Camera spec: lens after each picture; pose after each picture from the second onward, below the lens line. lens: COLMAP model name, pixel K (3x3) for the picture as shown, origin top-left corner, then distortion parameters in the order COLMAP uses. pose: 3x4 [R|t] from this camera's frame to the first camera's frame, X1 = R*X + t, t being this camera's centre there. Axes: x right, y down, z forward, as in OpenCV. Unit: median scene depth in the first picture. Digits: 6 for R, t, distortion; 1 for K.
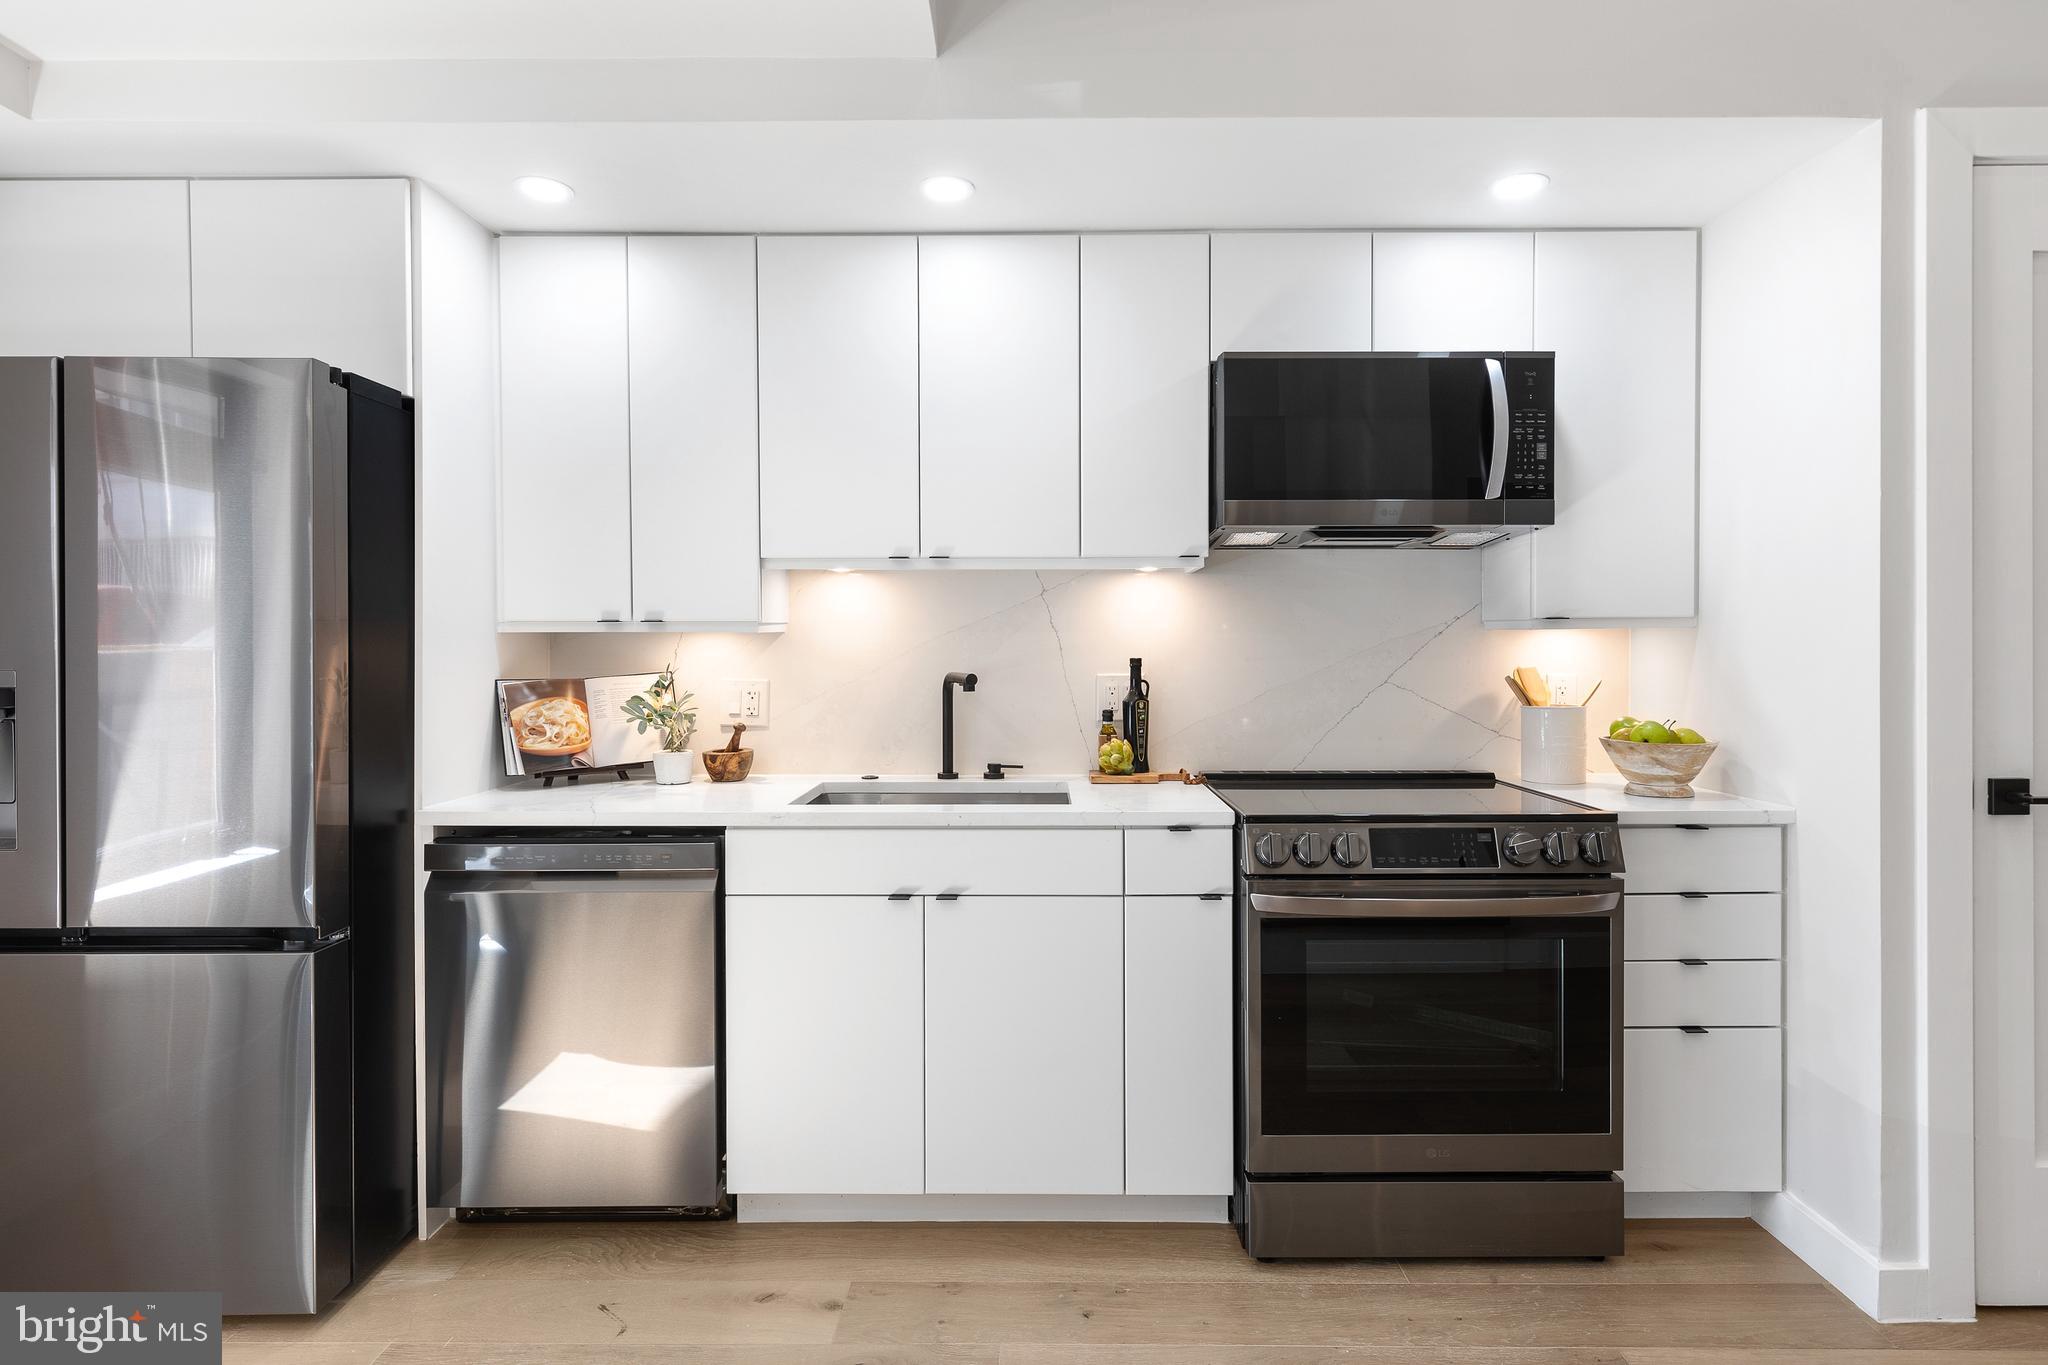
lens RADIAL K [[1073.8, 0, 1005.0], [0, 1073.8, 652.8], [0, 0, 1]] dist [0.001457, -0.001281]
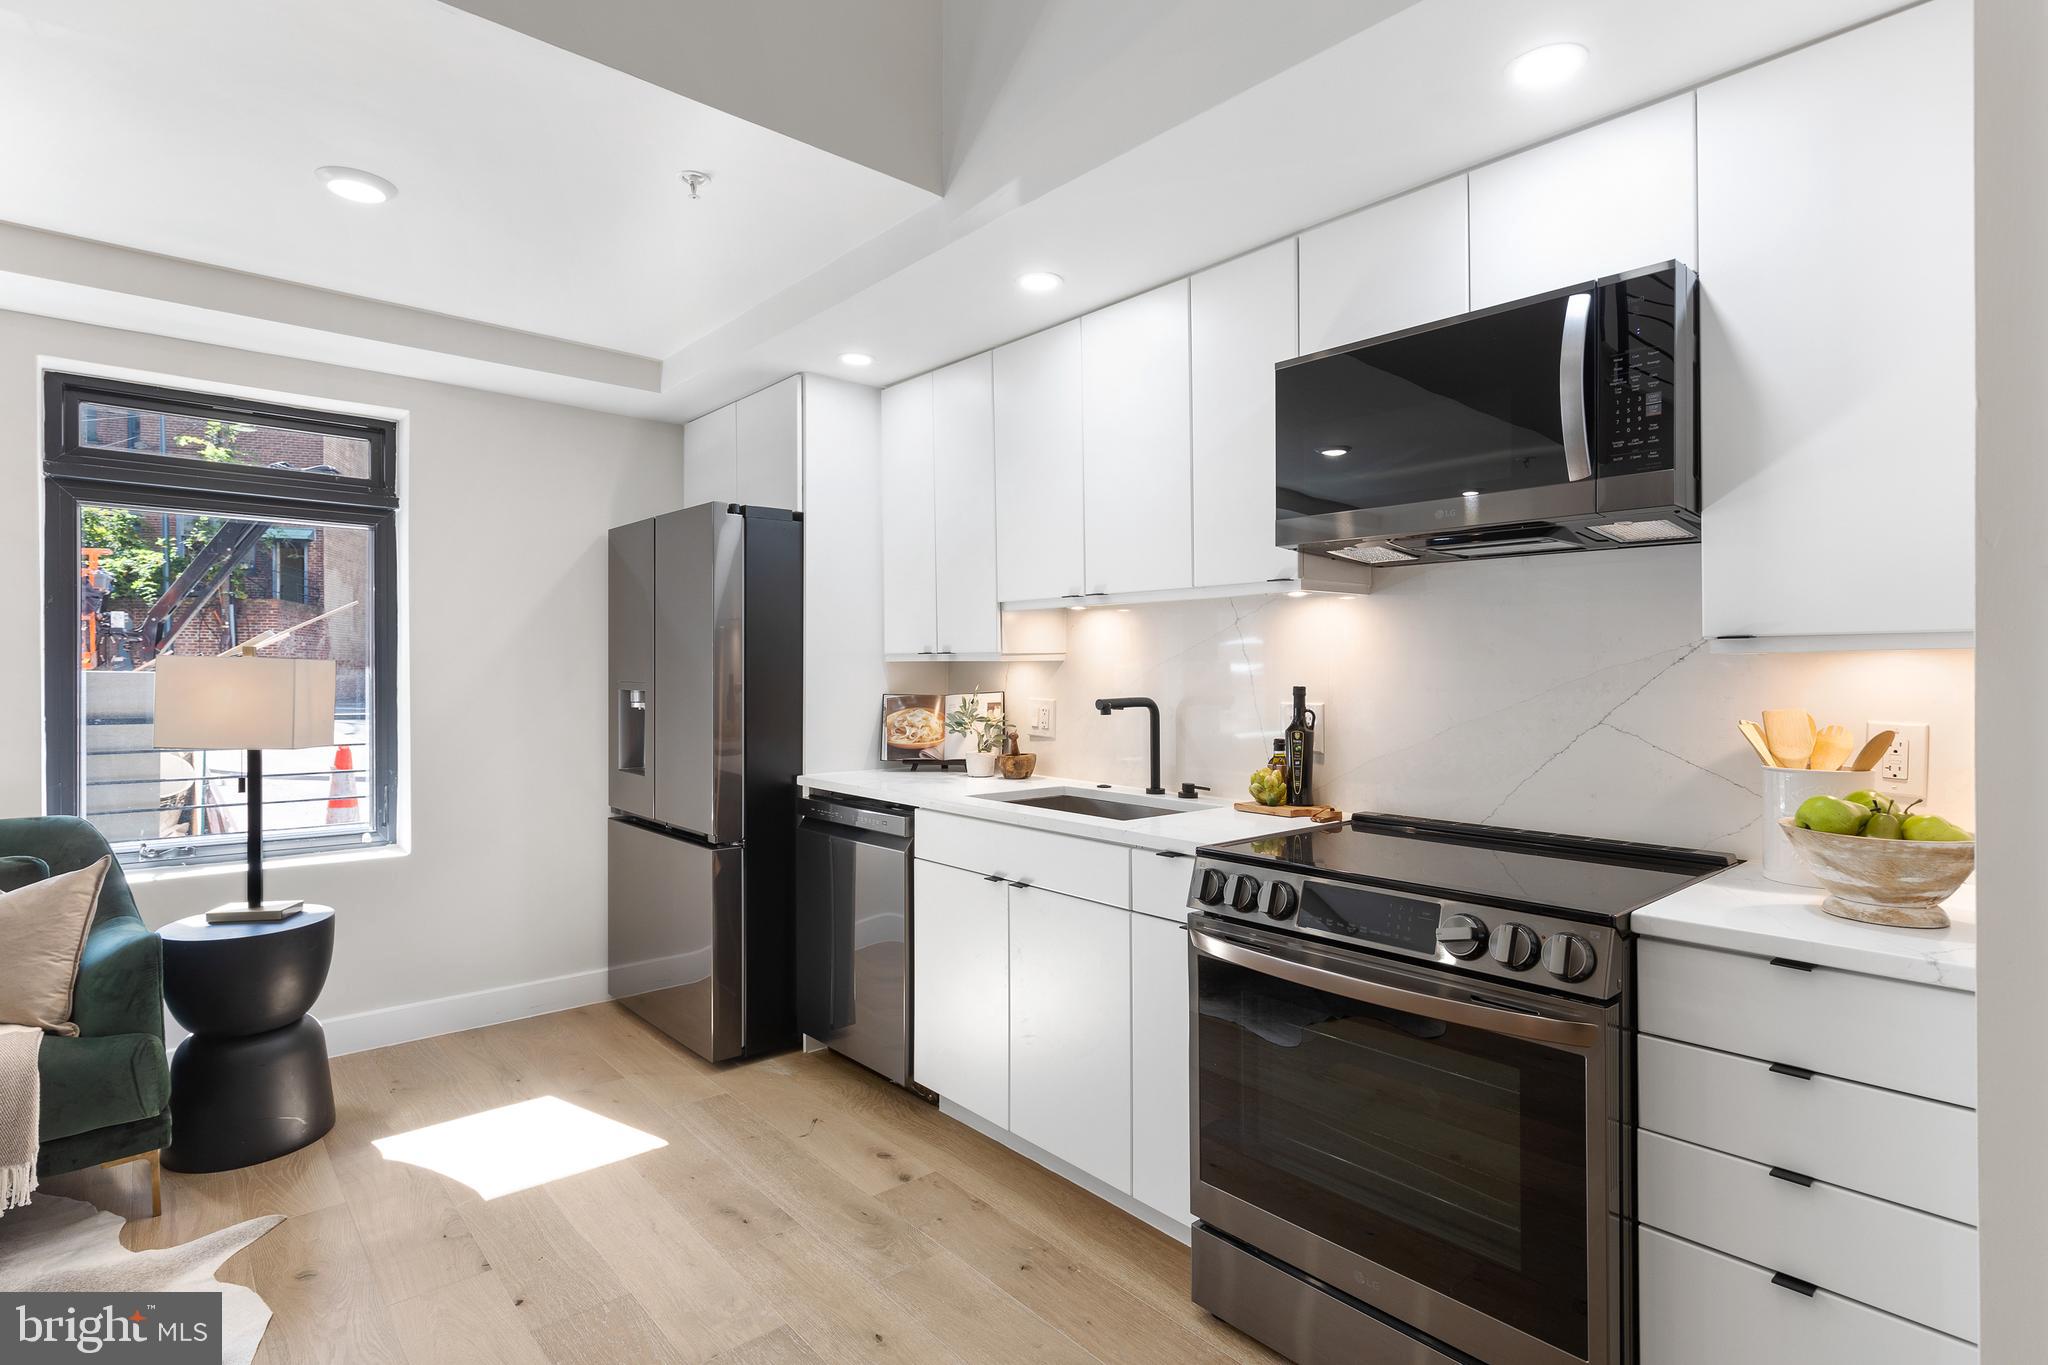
lens RADIAL K [[1020.1, 0, 1046.5], [0, 1020.1, 675.5], [0, 0, 1]] dist [-0.001881, 0.001191]
pose [[0.669455, 0.007487, -0.742815, 0.733506], [-0.010665, 0.999943, 0.000467, -0.003396], [0.742776, 0.007609, 0.669497, 0.248853]]
